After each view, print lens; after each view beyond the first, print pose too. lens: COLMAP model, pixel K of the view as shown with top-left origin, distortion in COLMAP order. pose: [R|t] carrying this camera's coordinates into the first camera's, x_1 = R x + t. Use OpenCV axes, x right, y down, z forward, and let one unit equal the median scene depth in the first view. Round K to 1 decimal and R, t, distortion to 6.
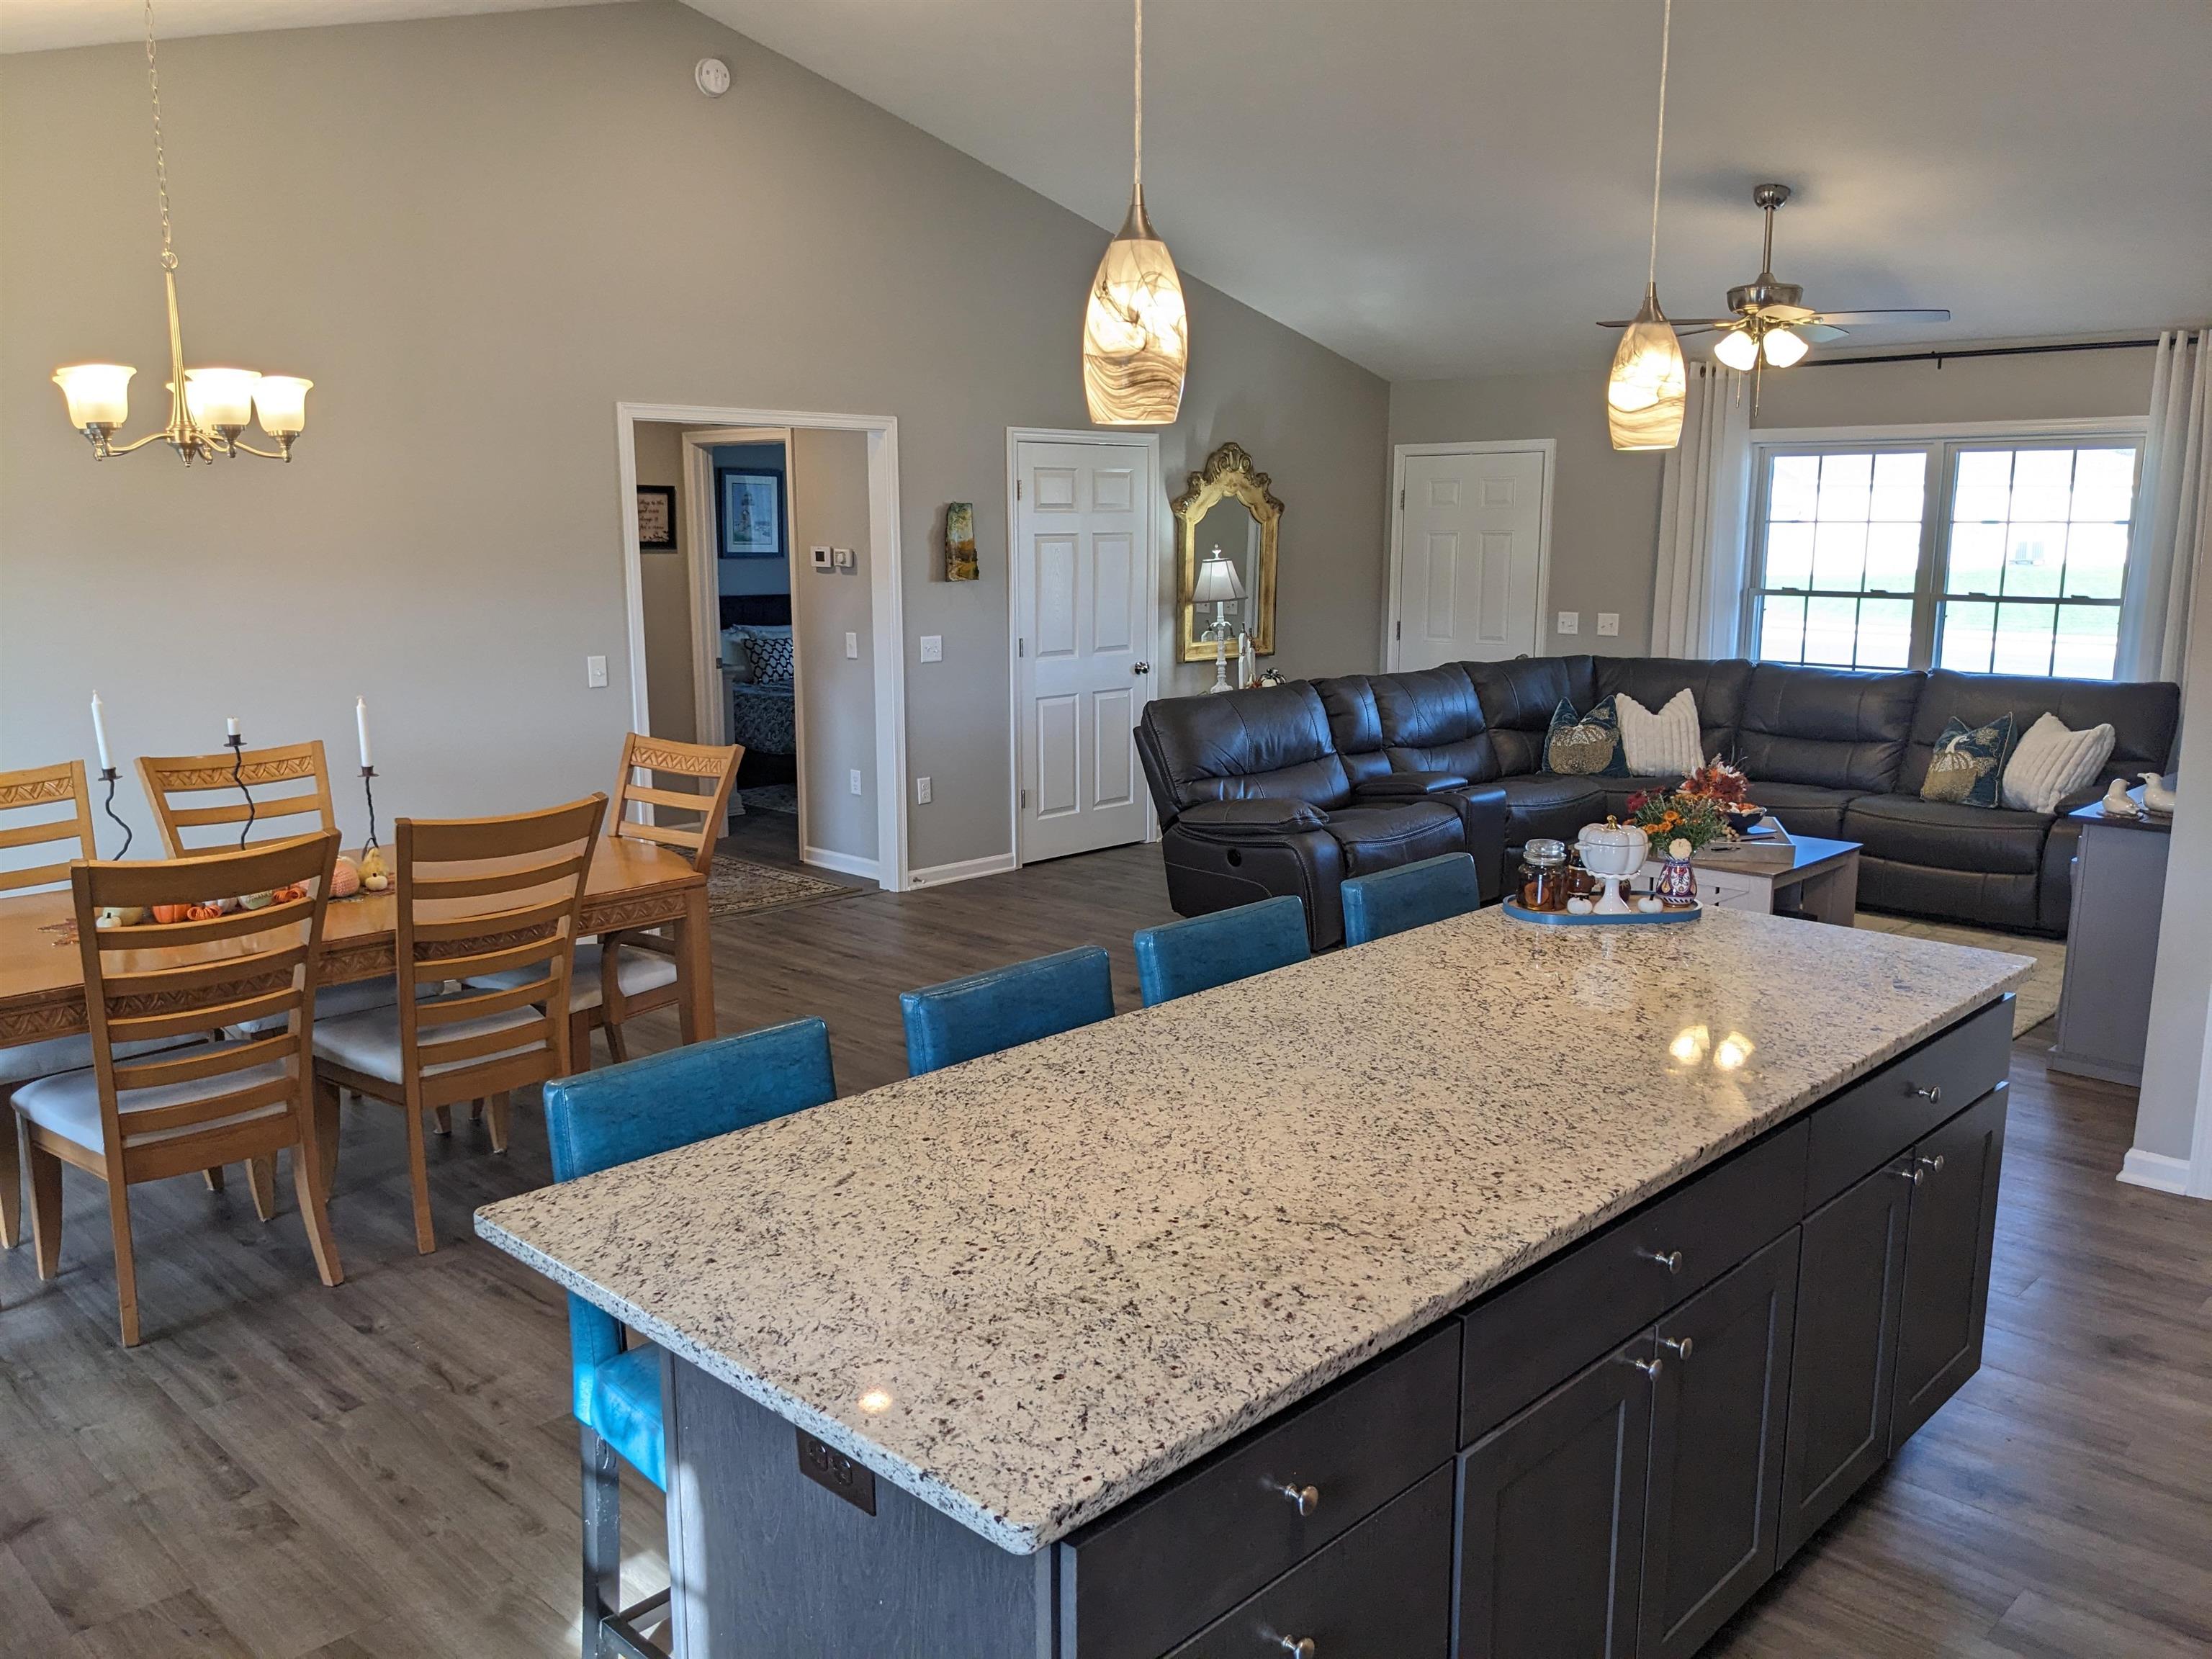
lens RADIAL K [[1744.8, 0, 1092.7], [0, 1744.8, 851.3], [0, 0, 1]] dist [0.053345, -0.085025]
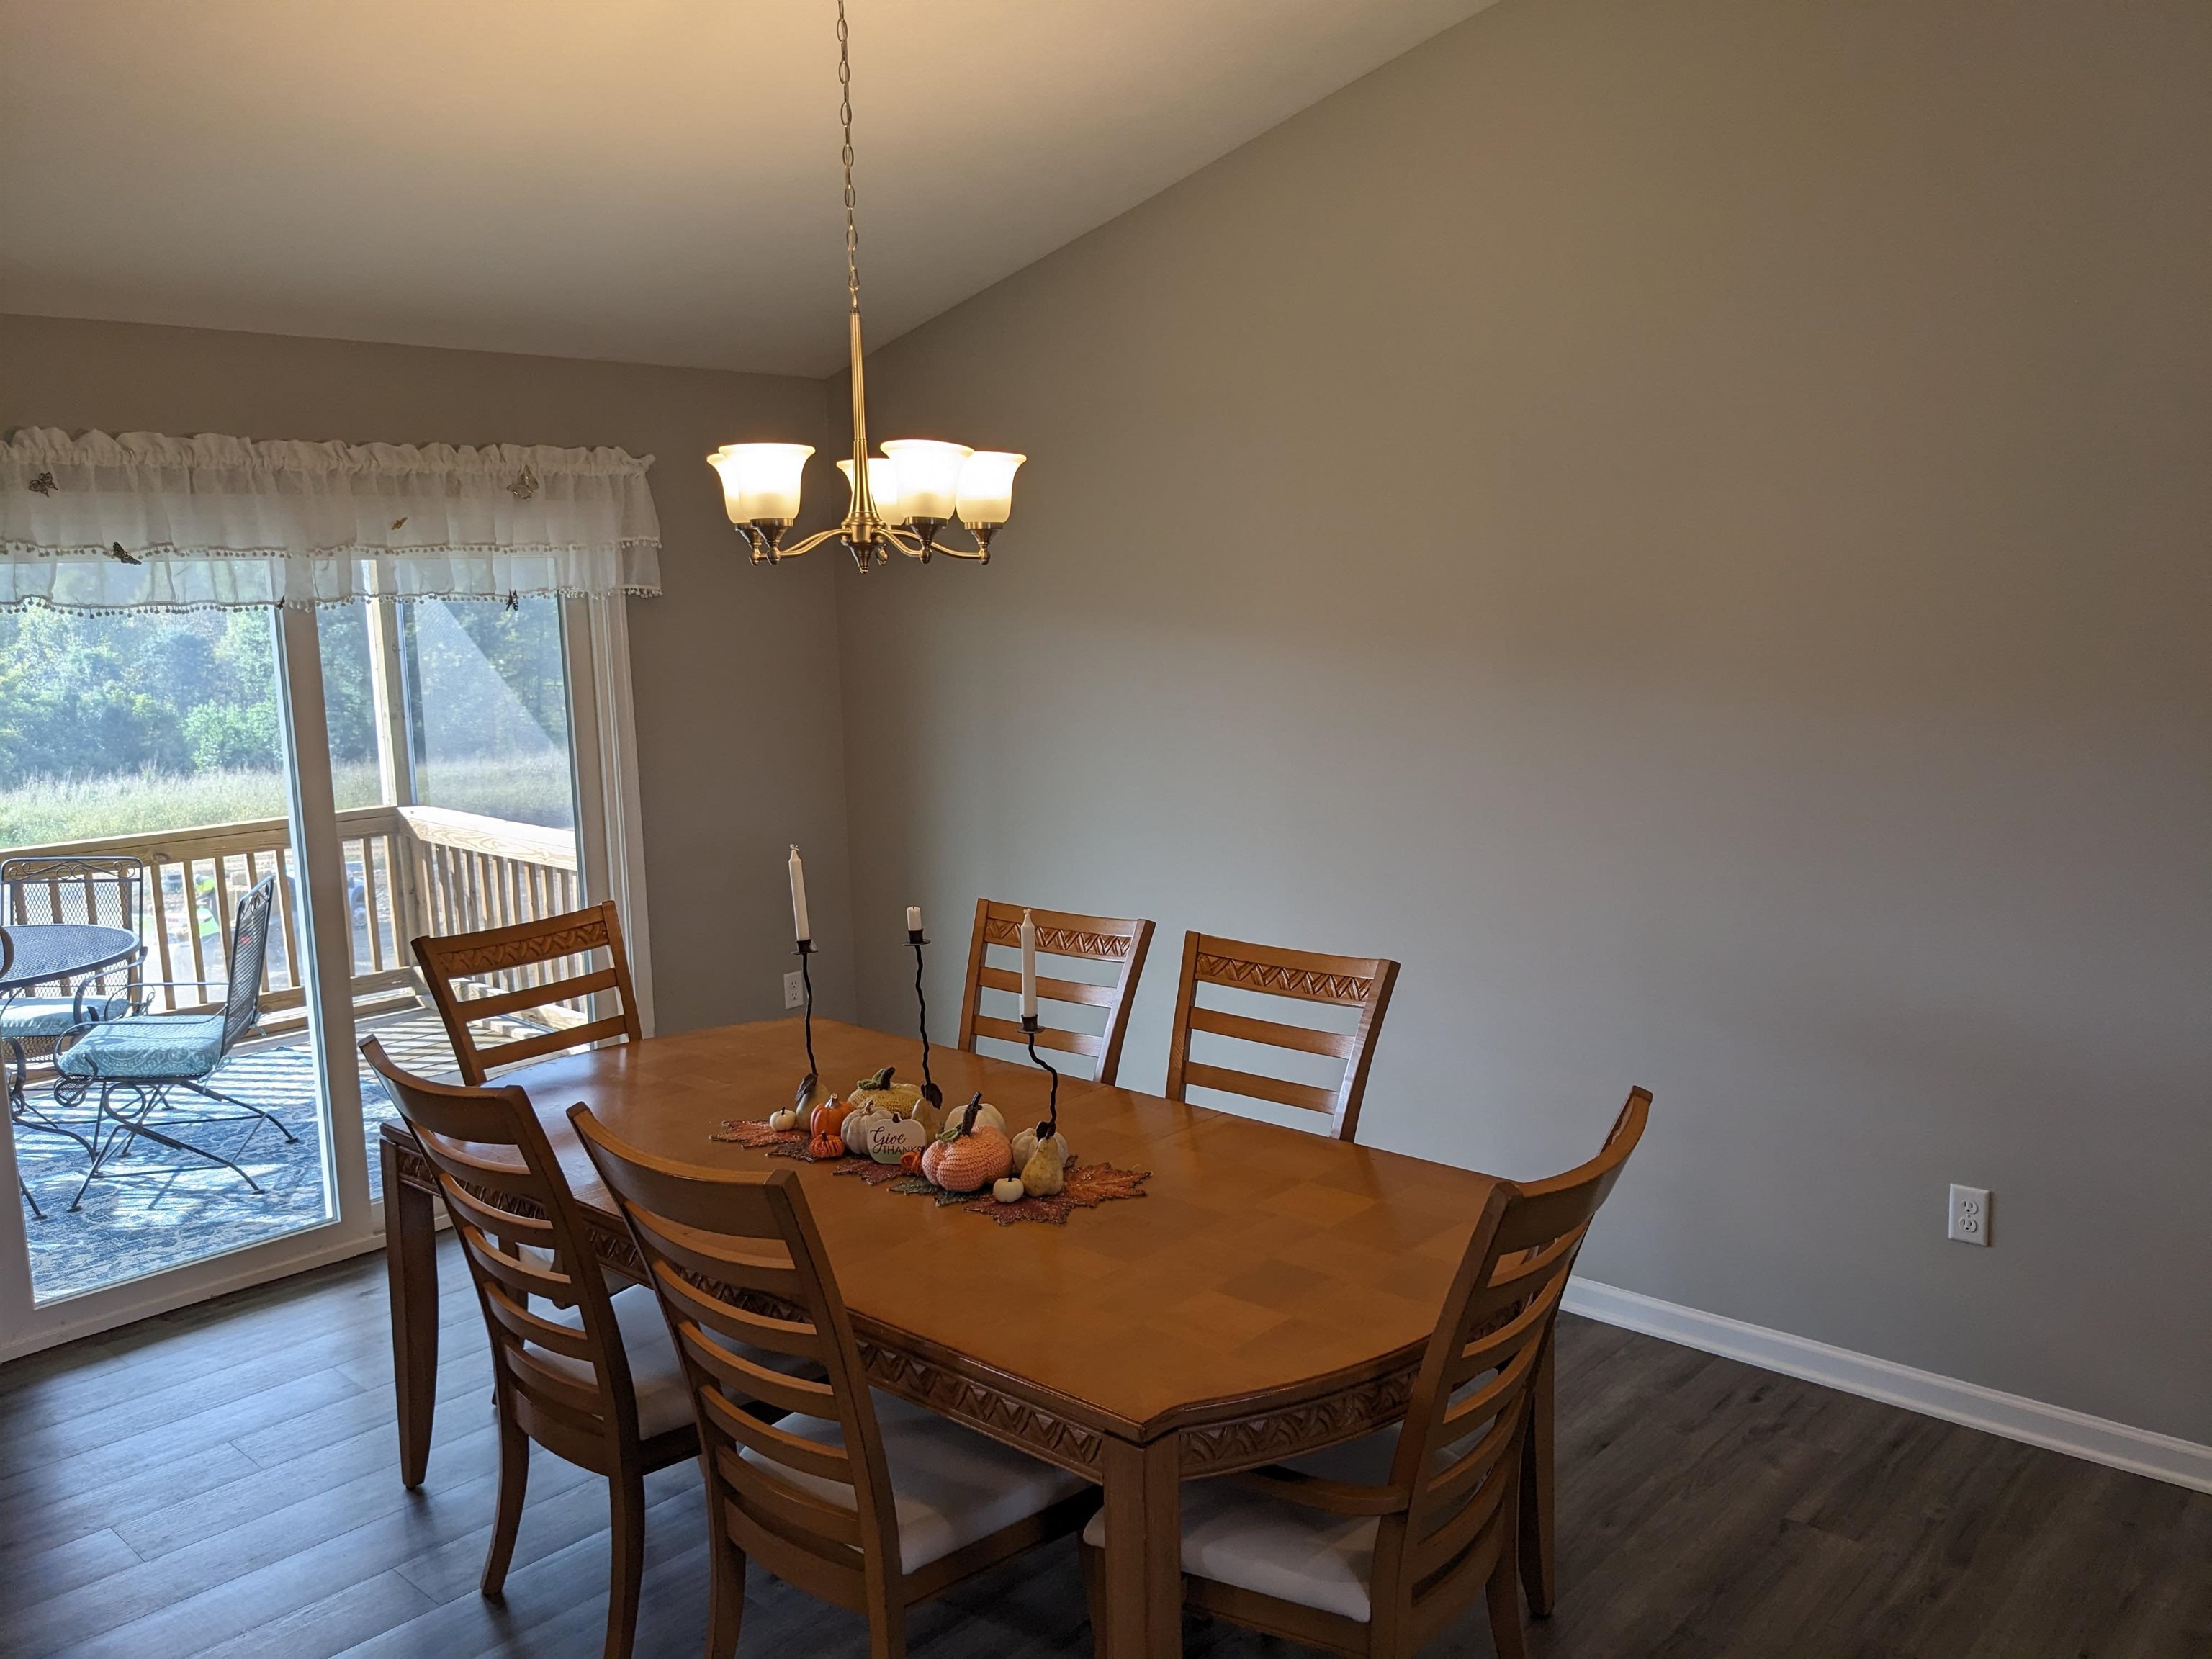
lens RADIAL K [[1772.4, 0, 1106.0], [0, 1772.4, 829.5], [0, 0, 1]] dist [0.048529, -0.088936]
pose [[0.044504, 0.144847, -0.988453, 0.361624], [-0.166703, 0.976637, 0.135610, -0.324493], [0.985002, 0.158742, 0.067610, 1.496366]]
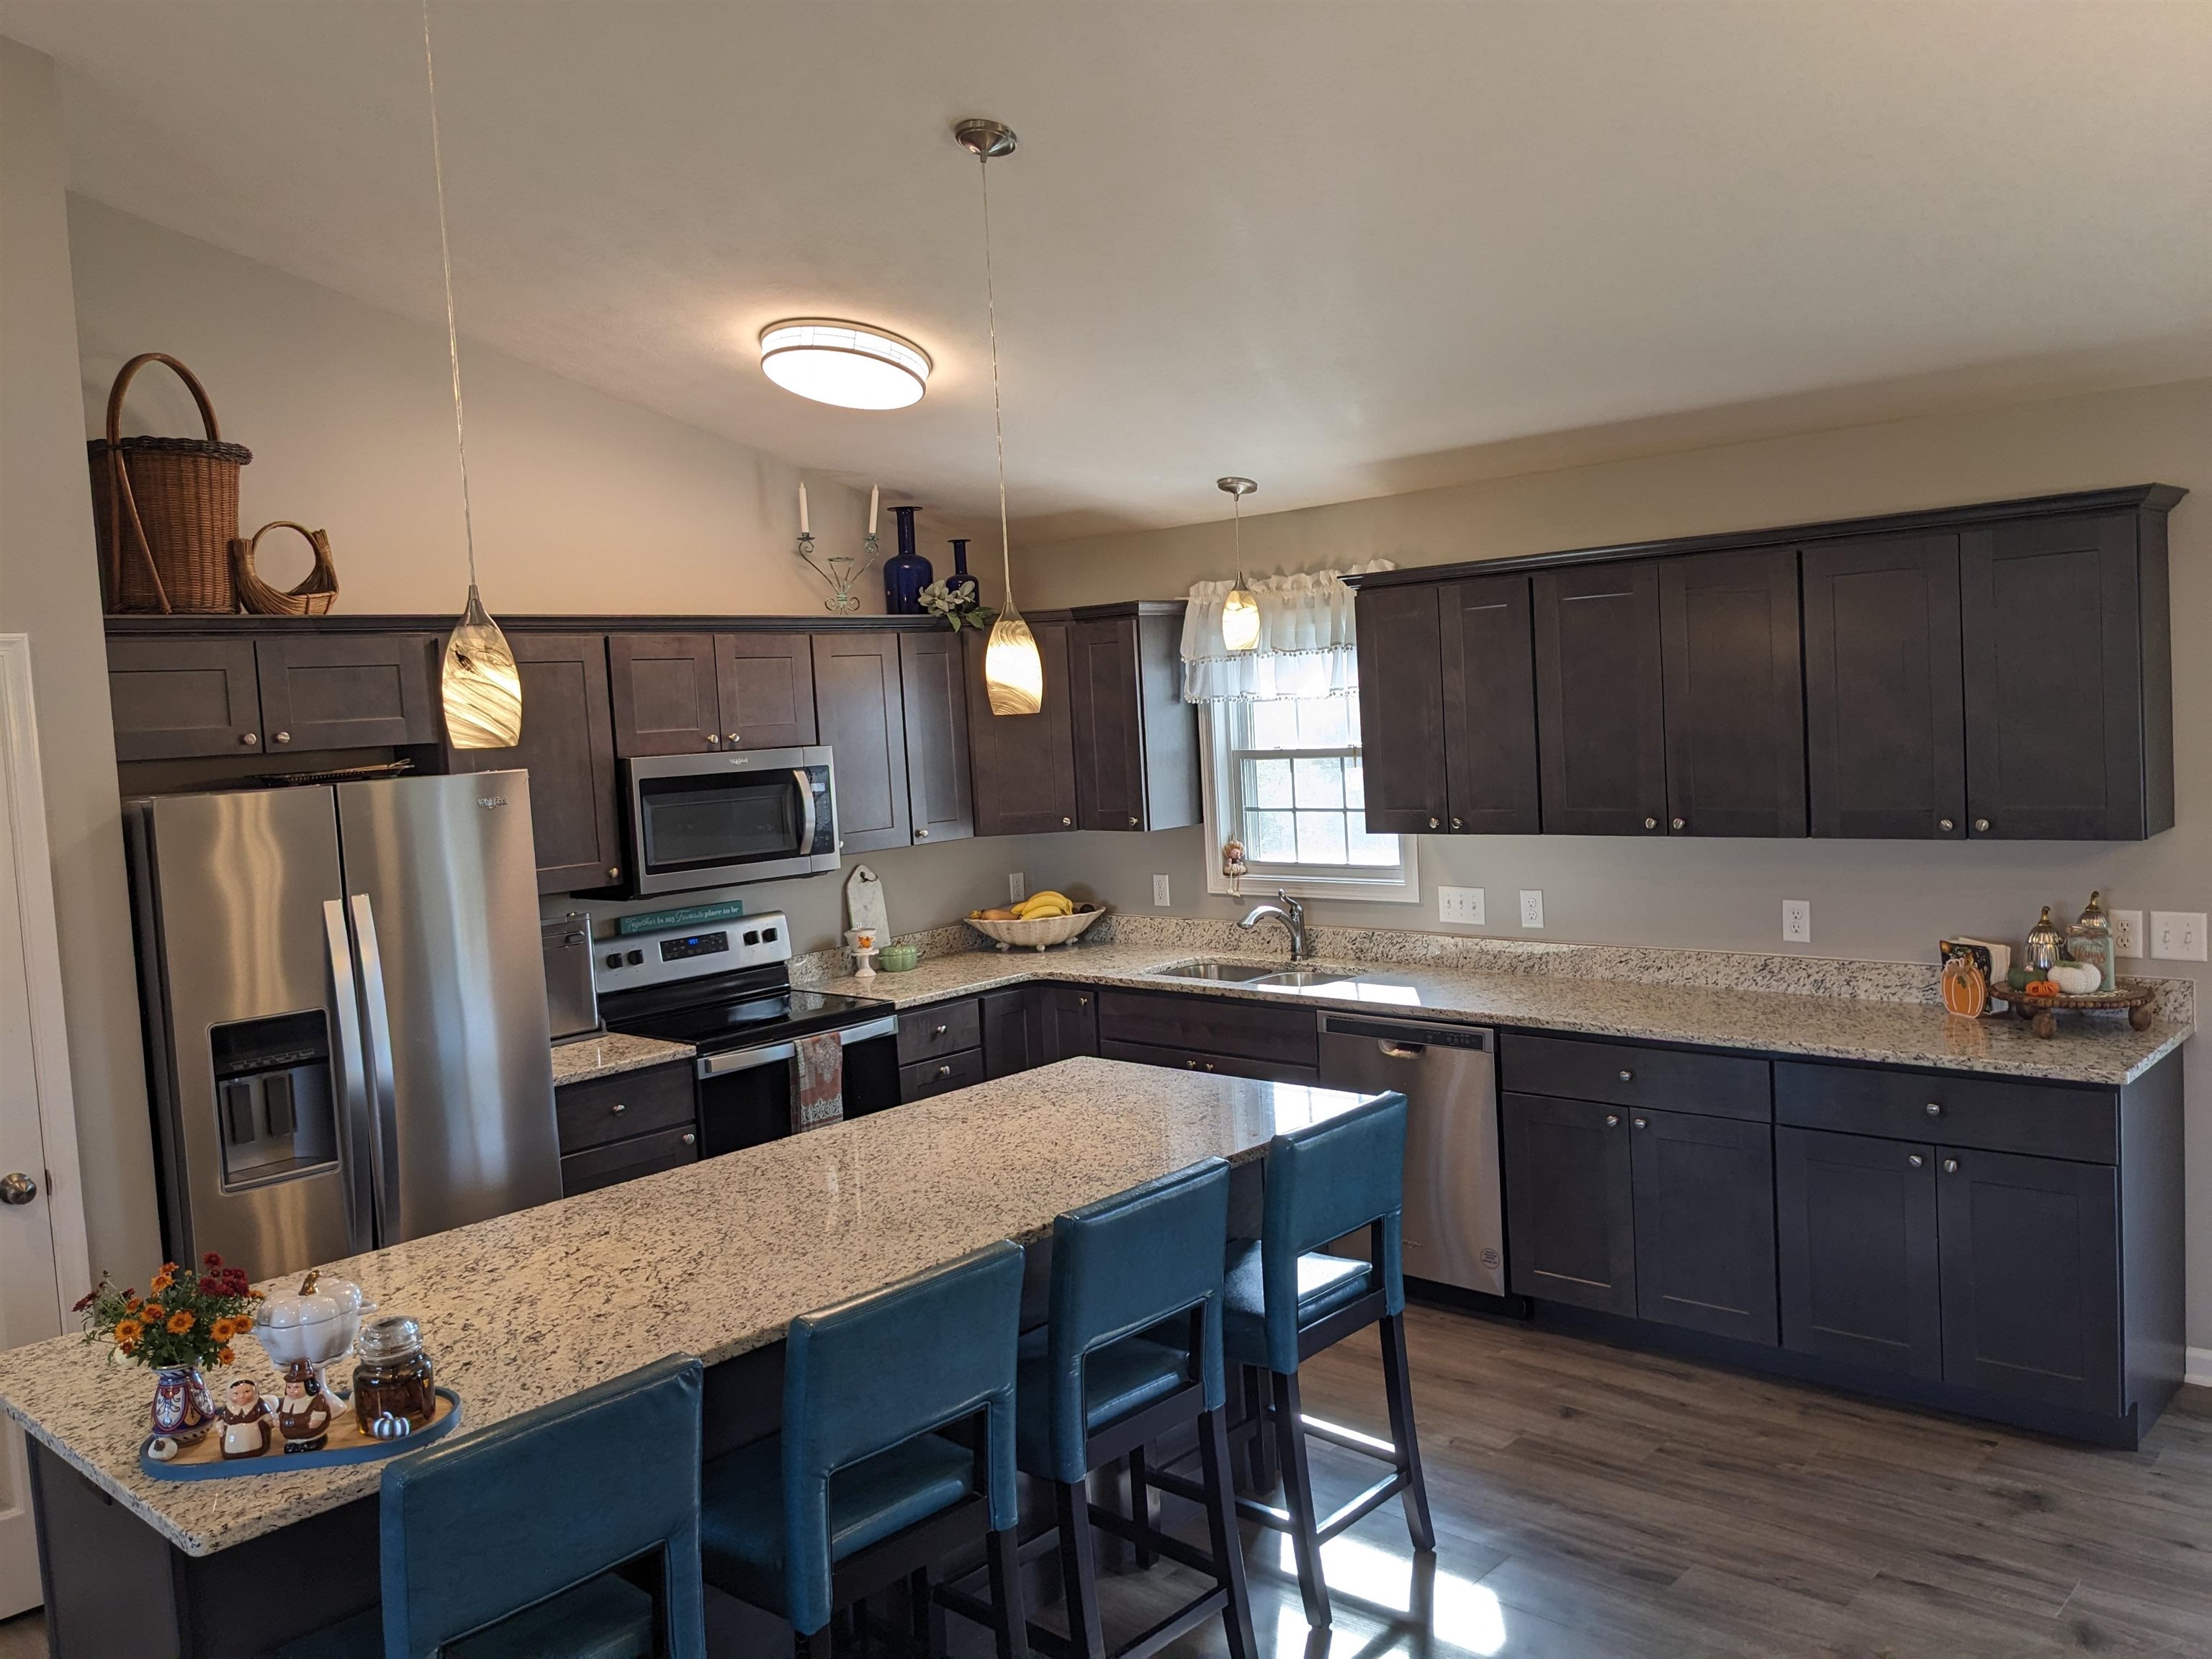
lens RADIAL K [[1751.9, 0, 1086.3], [0, 1751.9, 820.0], [0, 0, 1]] dist [0.070768, -0.113730]
pose [[-0.998051, 0.057967, -0.023120, -0.000117], [0.050050, 0.964762, 0.258321, -0.427576], [0.037280, 0.256661, -0.965782, 1.969802]]
